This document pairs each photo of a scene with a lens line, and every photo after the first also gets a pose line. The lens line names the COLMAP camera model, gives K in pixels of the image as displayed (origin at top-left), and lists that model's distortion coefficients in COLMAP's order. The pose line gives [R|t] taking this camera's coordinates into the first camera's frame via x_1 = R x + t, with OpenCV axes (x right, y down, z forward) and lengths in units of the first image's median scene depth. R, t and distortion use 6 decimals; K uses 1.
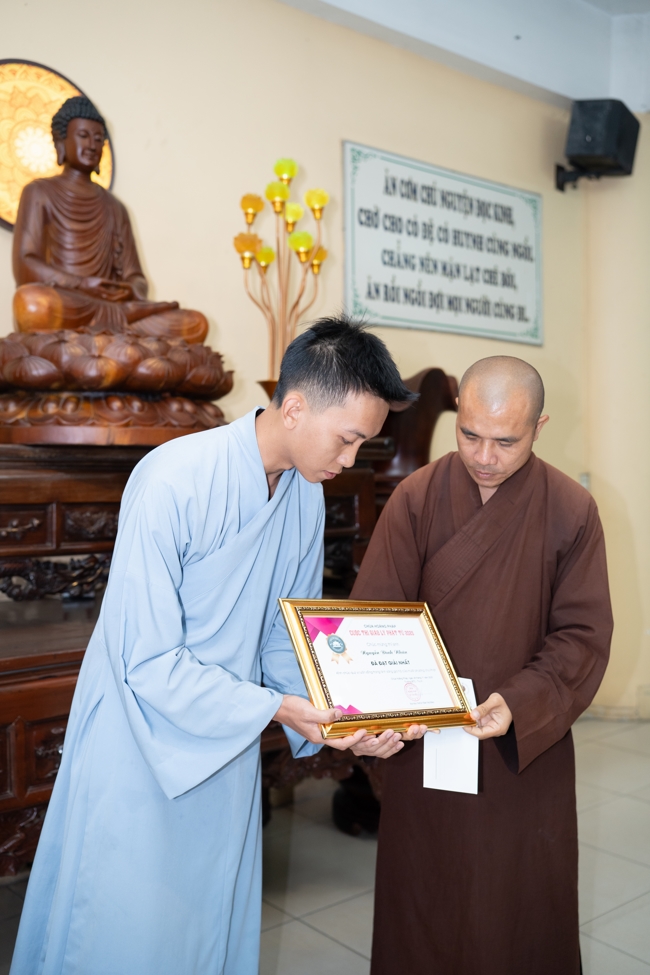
lens RADIAL K [[926.5, 0, 298.1], [0, 926.5, 495.2], [0, 0, 1]] dist [0.008452, 0.000000]
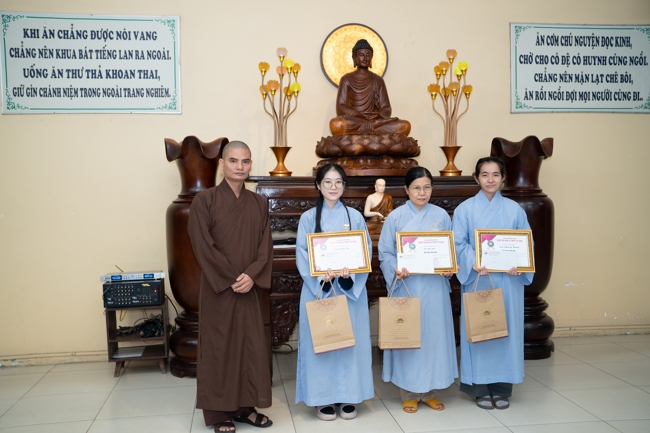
lens RADIAL K [[617.6, 0, 323.9], [0, 617.6, 221.2], [0, 0, 1]] dist [0.008452, 0.000000]
pose [[0.871923, 0.006709, -0.489596, 0.345752], [-0.002197, 0.999950, 0.009789, 0.035730], [0.489637, -0.007459, 0.871894, -0.364531]]
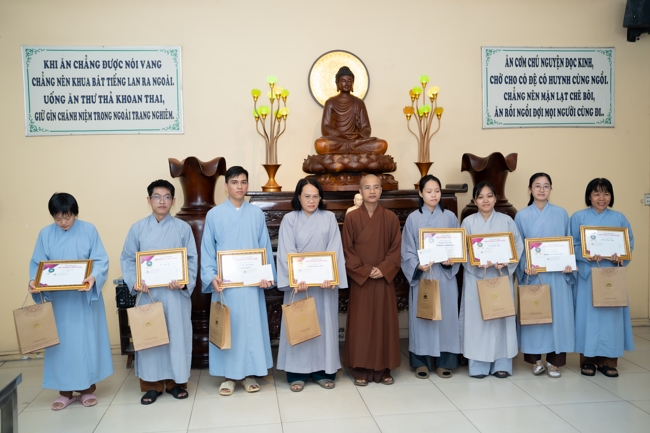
lens RADIAL K [[617.6, 0, 320.7], [0, 617.6, 220.5], [0, 0, 1]] dist [0.008452, 0.000000]
pose [[0.863936, 0.008700, -0.503527, 0.450018], [0.002666, 0.999758, 0.021847, -0.000355], [0.503595, -0.020217, 0.863703, -0.465730]]
